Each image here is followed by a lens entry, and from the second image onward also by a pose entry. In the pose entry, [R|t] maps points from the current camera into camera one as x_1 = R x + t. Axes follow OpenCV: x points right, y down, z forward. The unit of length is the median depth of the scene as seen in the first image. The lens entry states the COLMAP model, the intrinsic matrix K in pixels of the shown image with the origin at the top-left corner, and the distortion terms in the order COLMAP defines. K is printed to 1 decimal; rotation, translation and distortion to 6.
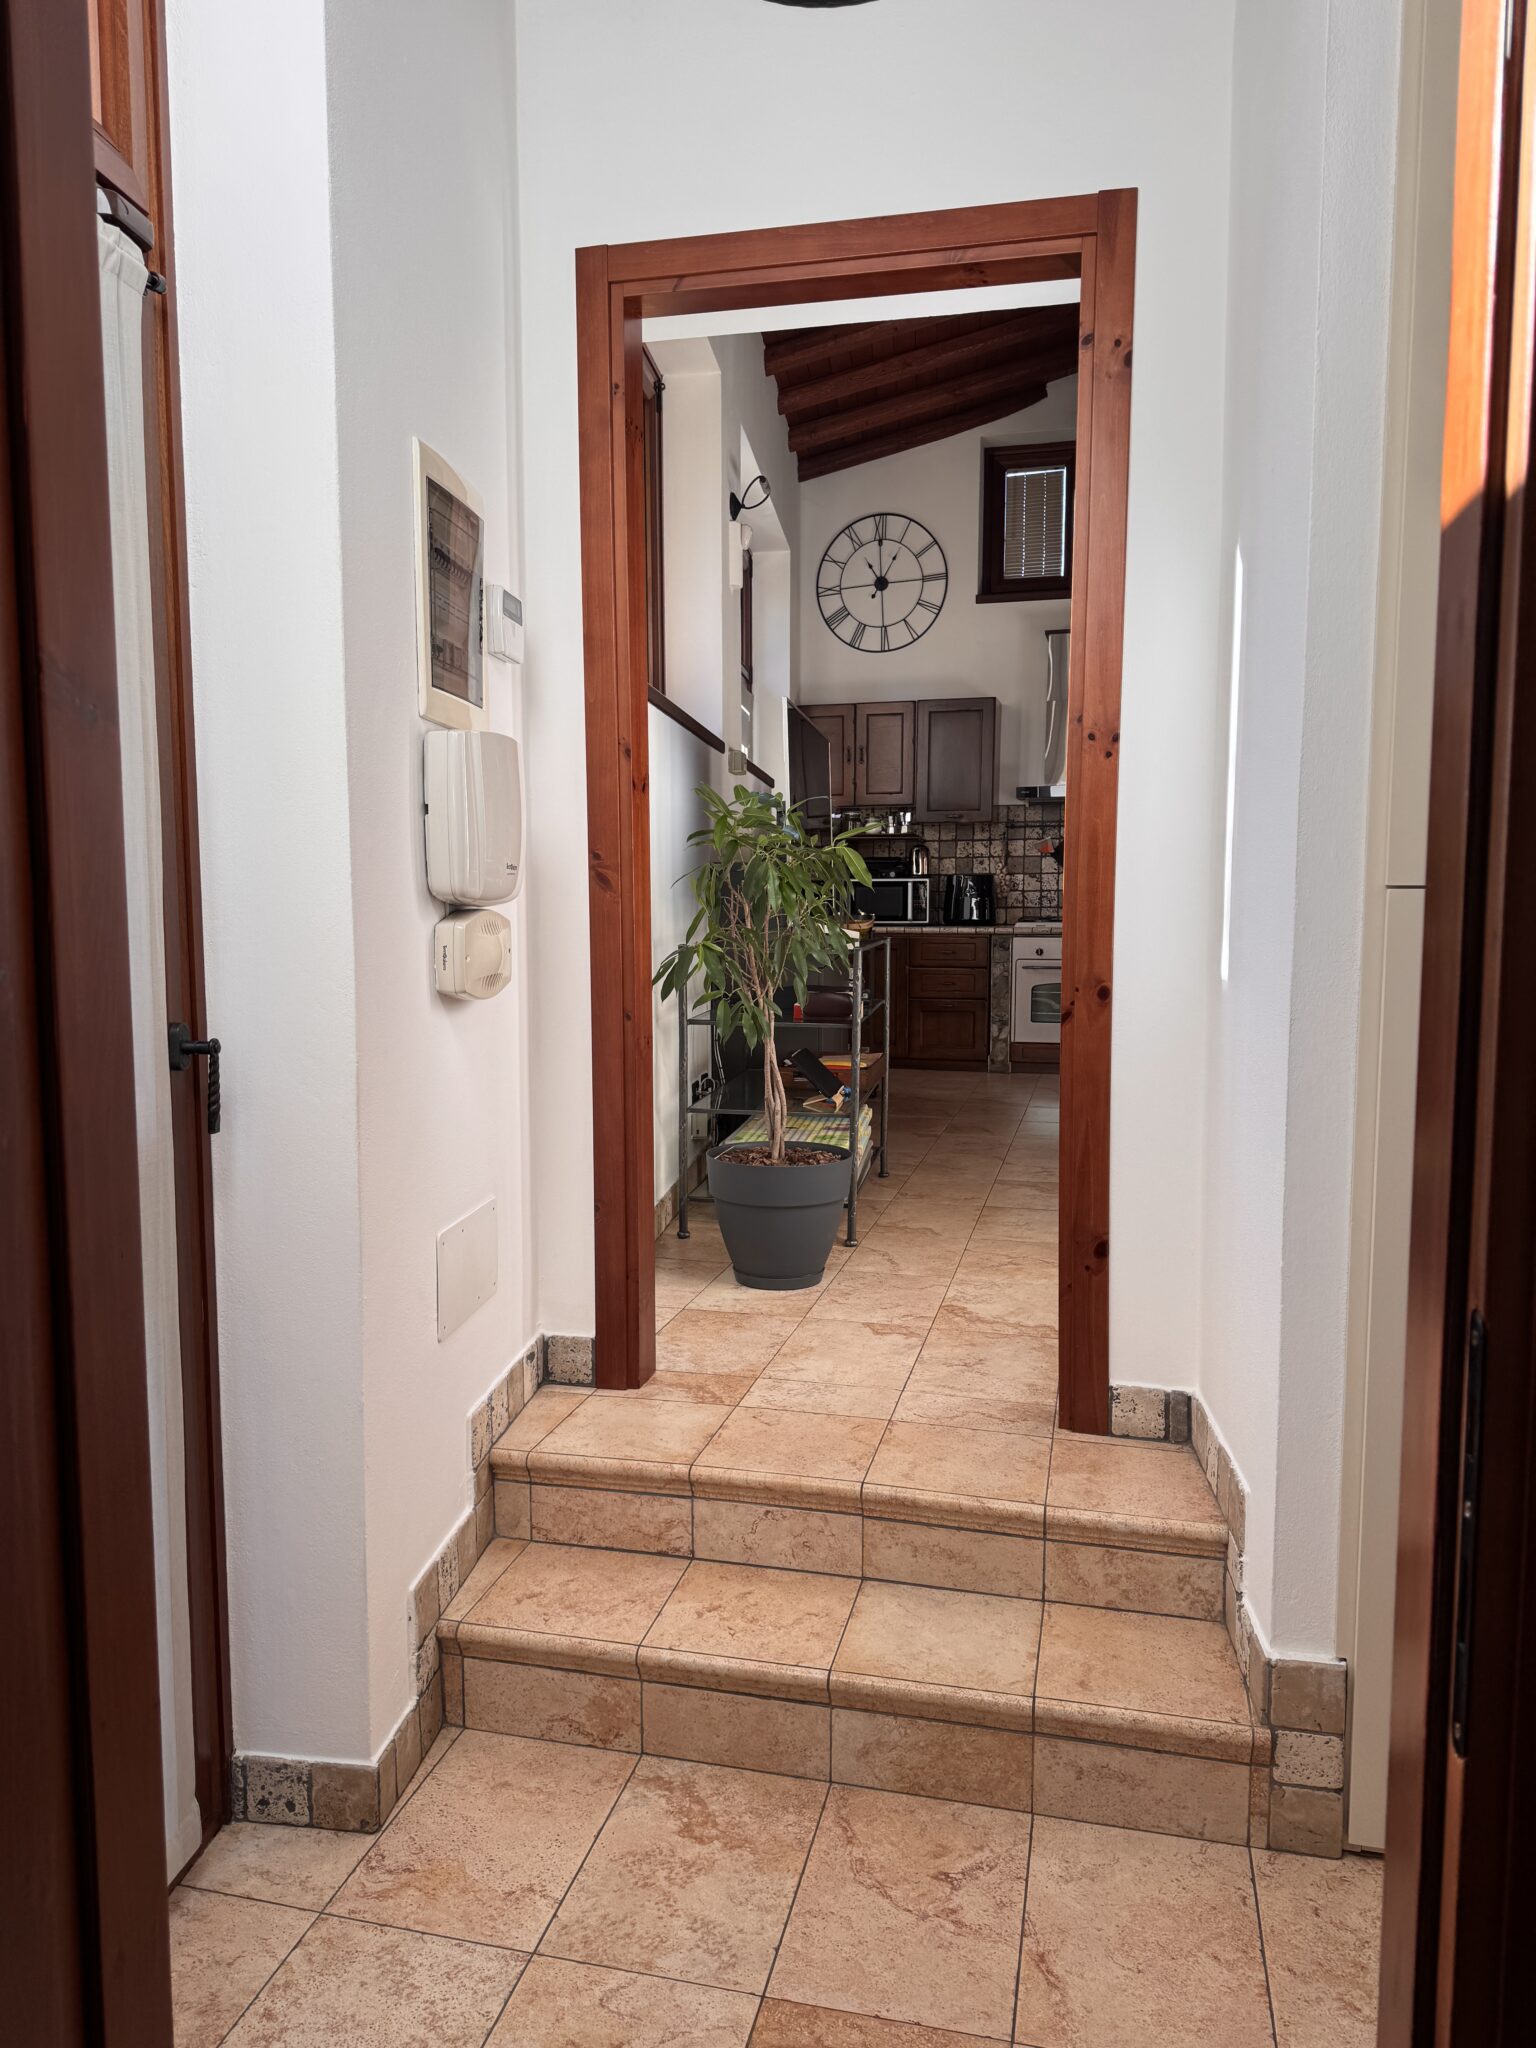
lens RADIAL K [[1445.9, 0, 762.0], [0, 1445.9, 1065.4], [0, 0, 1]] dist [0.084708, -0.101629]
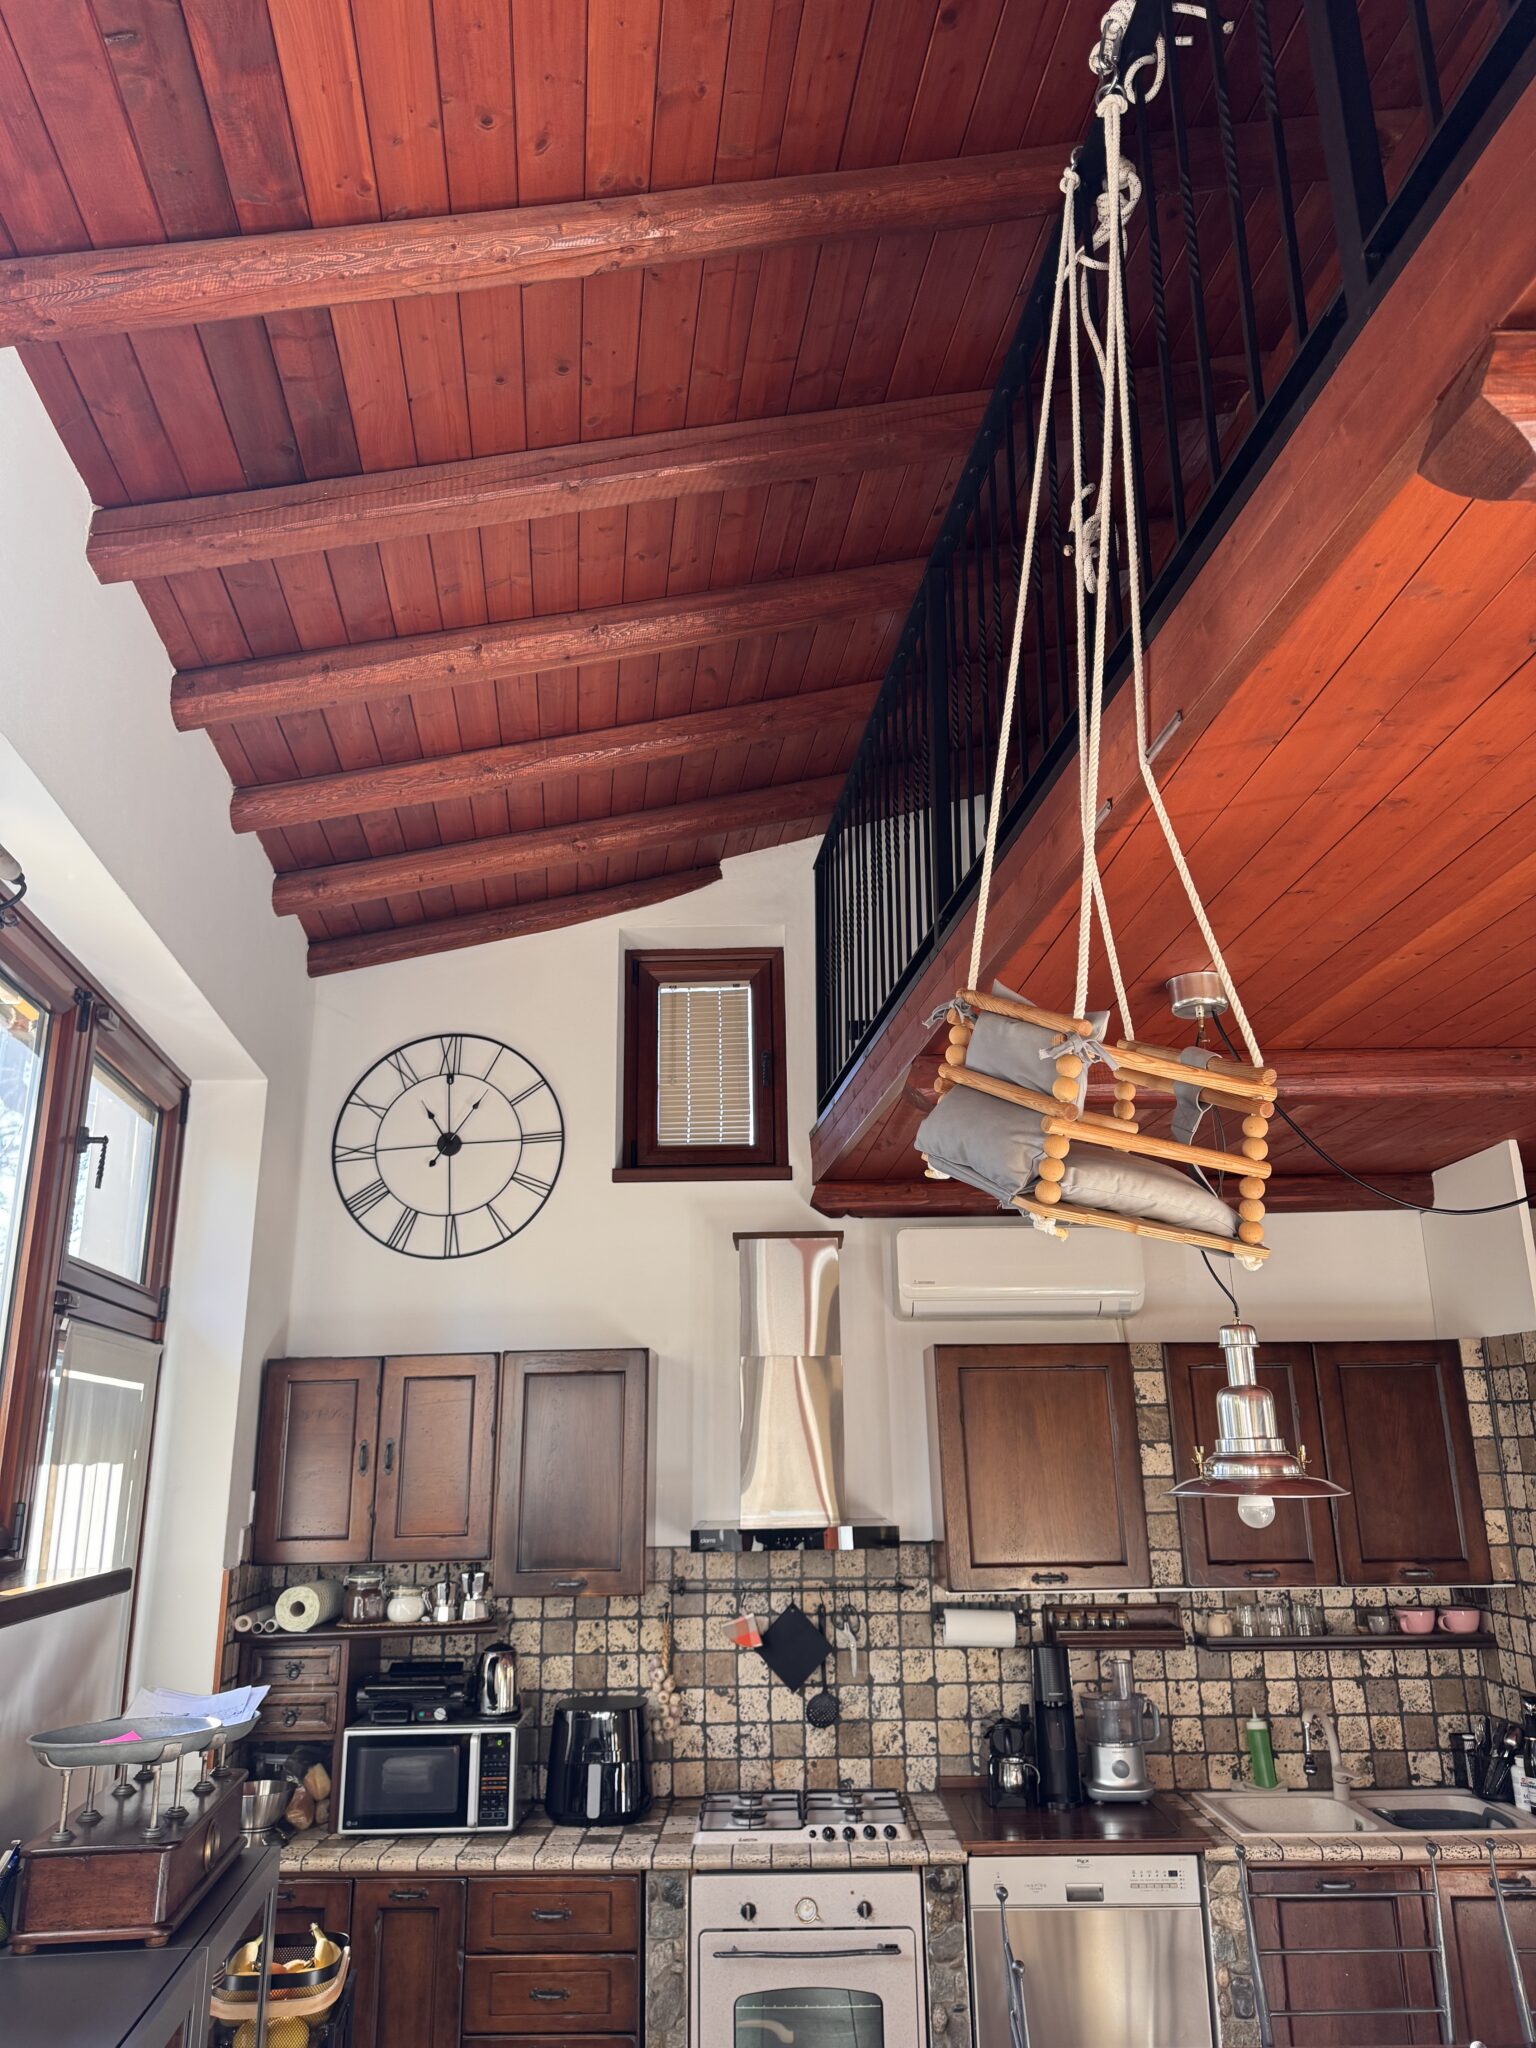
lens RADIAL K [[1445.9, 0, 762.8], [0, 1445.9, 1032.5], [0, 0, 1]] dist [0.084708, -0.101629]
pose [[0.970382, 0.057008, 0.234754, 0.065394], [0.039671, 0.920960, -0.387632, -0.144500], [-0.238297, 0.385464, 0.891421, 0.444113]]
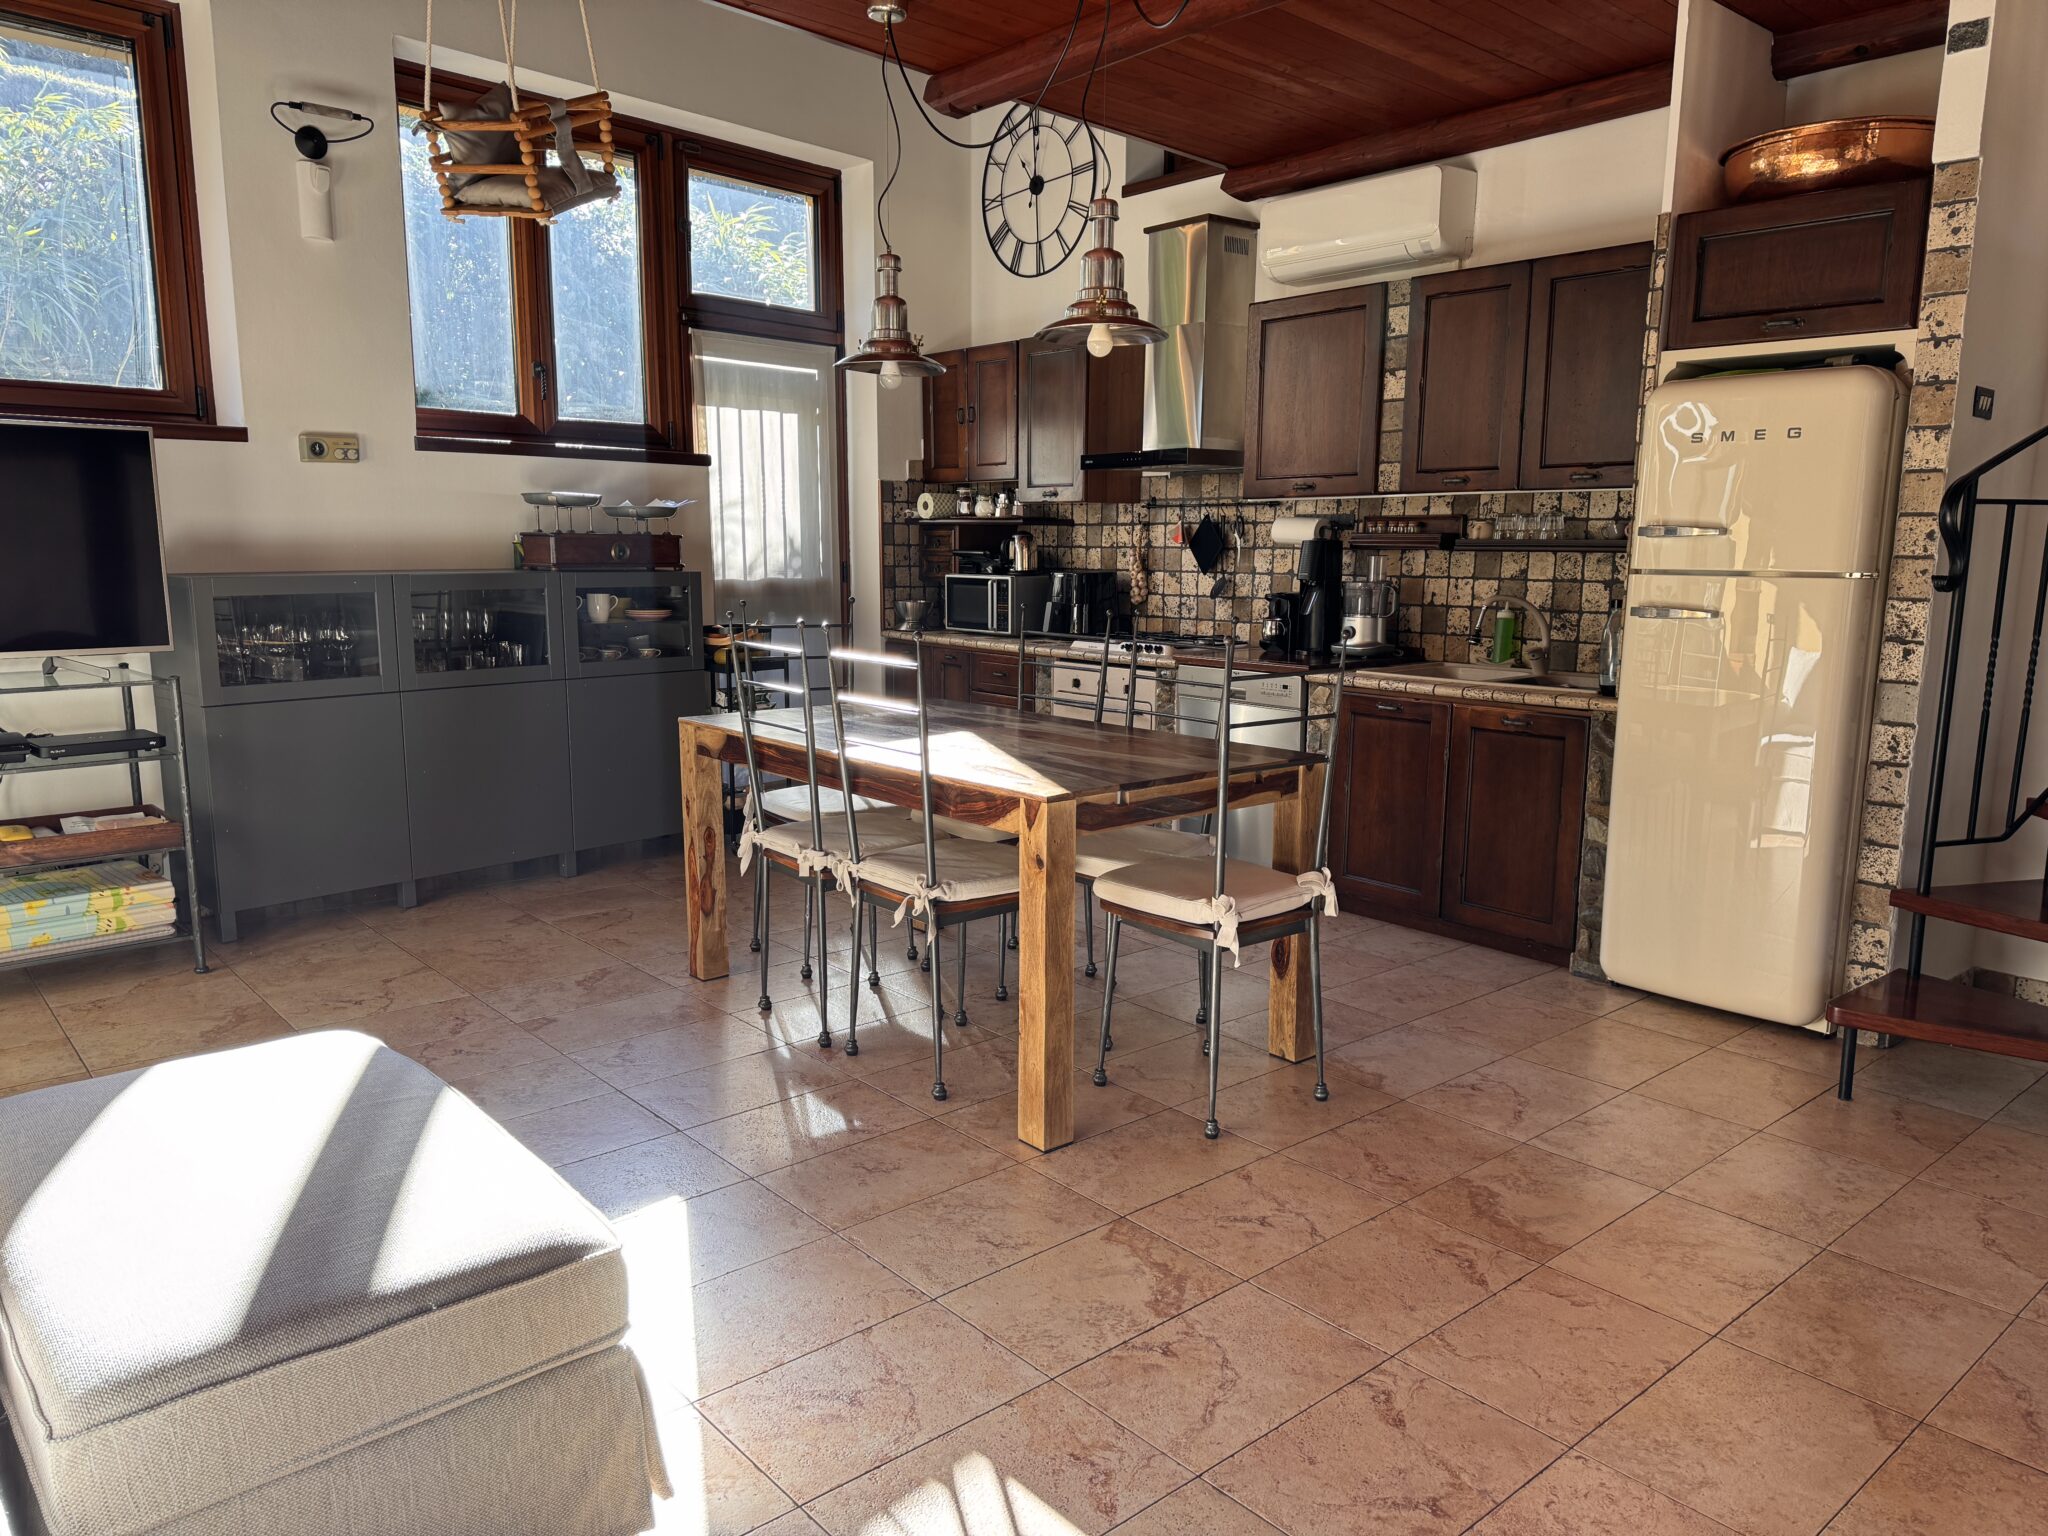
lens RADIAL K [[1445.9, 0, 1016.5], [0, 1445.9, 775.7], [0, 0, 1]] dist [0.084708, -0.101629]
pose [[0.804155, 0.105562, -0.584971, 0.559047], [-0.079756, 0.994368, 0.069801, -0.075135], [0.589045, -0.009475, 0.808045, 0.370394]]
